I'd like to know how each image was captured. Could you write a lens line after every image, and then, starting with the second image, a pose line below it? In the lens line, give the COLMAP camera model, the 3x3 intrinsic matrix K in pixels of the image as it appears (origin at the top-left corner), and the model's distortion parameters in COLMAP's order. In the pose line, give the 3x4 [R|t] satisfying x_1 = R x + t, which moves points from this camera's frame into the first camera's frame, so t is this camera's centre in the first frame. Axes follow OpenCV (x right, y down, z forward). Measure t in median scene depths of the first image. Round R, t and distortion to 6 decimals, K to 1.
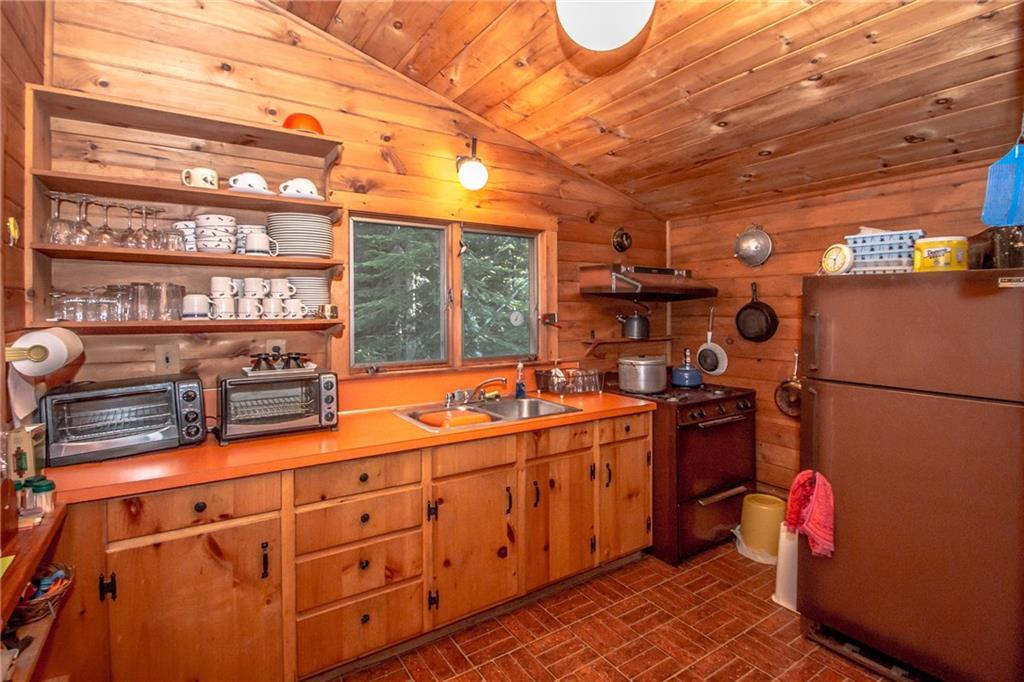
lens RADIAL K [[471.4, 0, 498.1], [0, 471.4, 324.7], [0, 0, 1]] dist [0.014362, -0.015145]
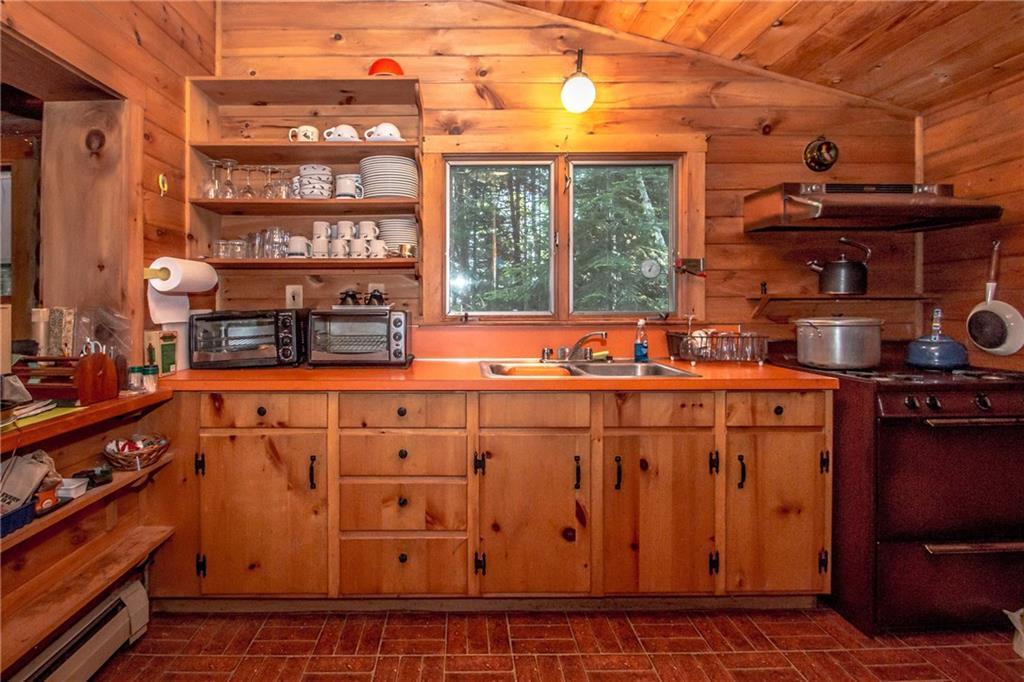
lens RADIAL K [[471.4, 0, 498.1], [0, 471.4, 324.7], [0, 0, 1]] dist [0.014362, -0.015145]
pose [[0.855812, 0.019807, -0.516907, 0.288031], [-0.019548, 0.999791, 0.005947, 0.102537], [0.516917, 0.005015, 0.856021, 0.206338]]
